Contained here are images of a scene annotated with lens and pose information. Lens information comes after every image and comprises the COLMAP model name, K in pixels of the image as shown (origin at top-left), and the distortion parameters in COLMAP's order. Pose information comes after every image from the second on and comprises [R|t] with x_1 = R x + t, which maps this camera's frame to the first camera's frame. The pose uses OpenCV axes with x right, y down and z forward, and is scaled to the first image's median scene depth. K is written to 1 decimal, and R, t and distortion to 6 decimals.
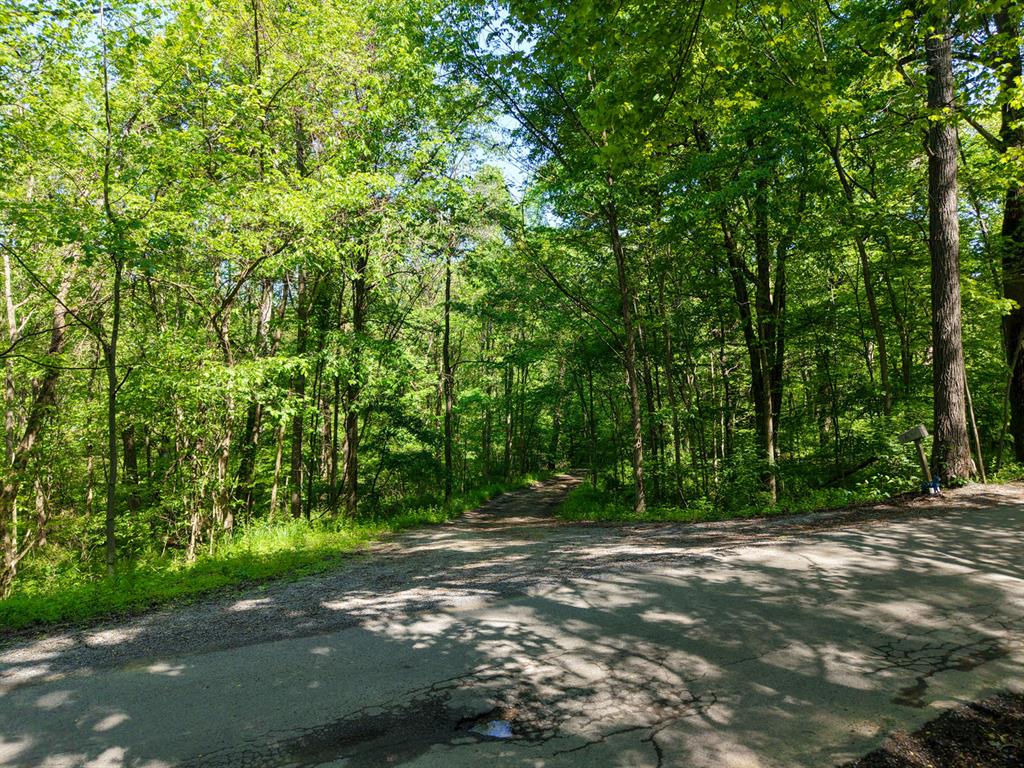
lens RADIAL K [[692.0, 0, 521.5], [0, 692.0, 382.5], [0, 0, 1]] dist [-0.002236, -0.002578]
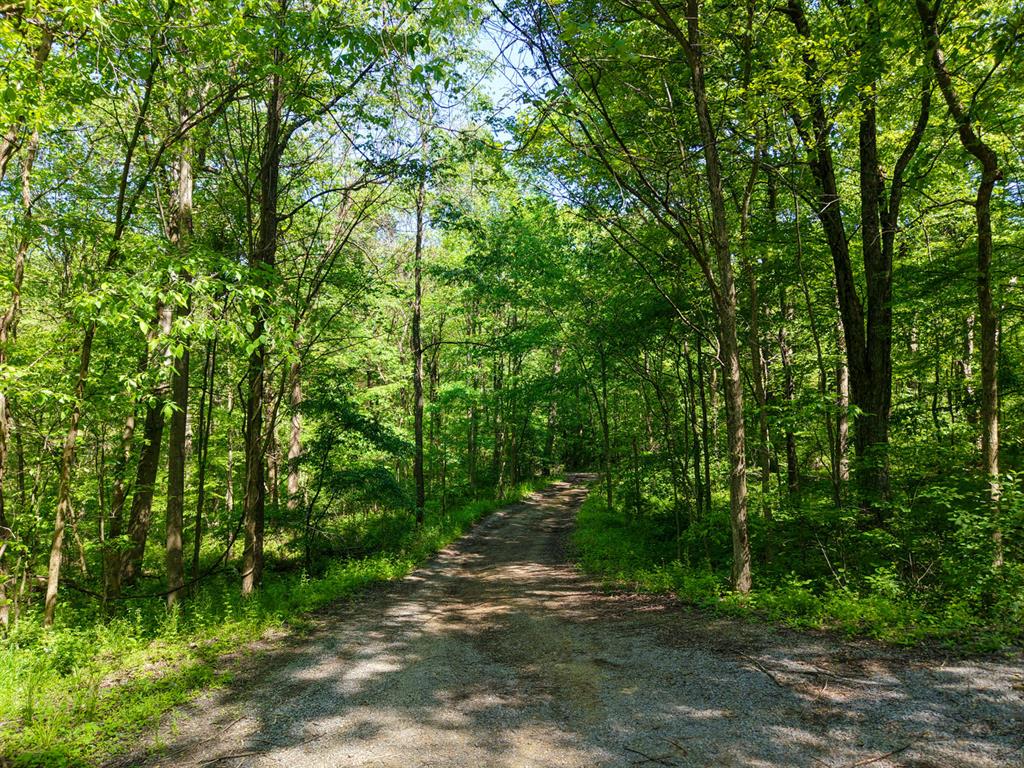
lens RADIAL K [[692.0, 0, 521.5], [0, 692.0, 382.5], [0, 0, 1]] dist [-0.002236, -0.002578]
pose [[0.999832, -0.004292, 0.017848, -0.005833], [0.004276, 0.999990, 0.000962, 0.008143], [-0.017852, -0.000886, 0.999840, 0.164700]]
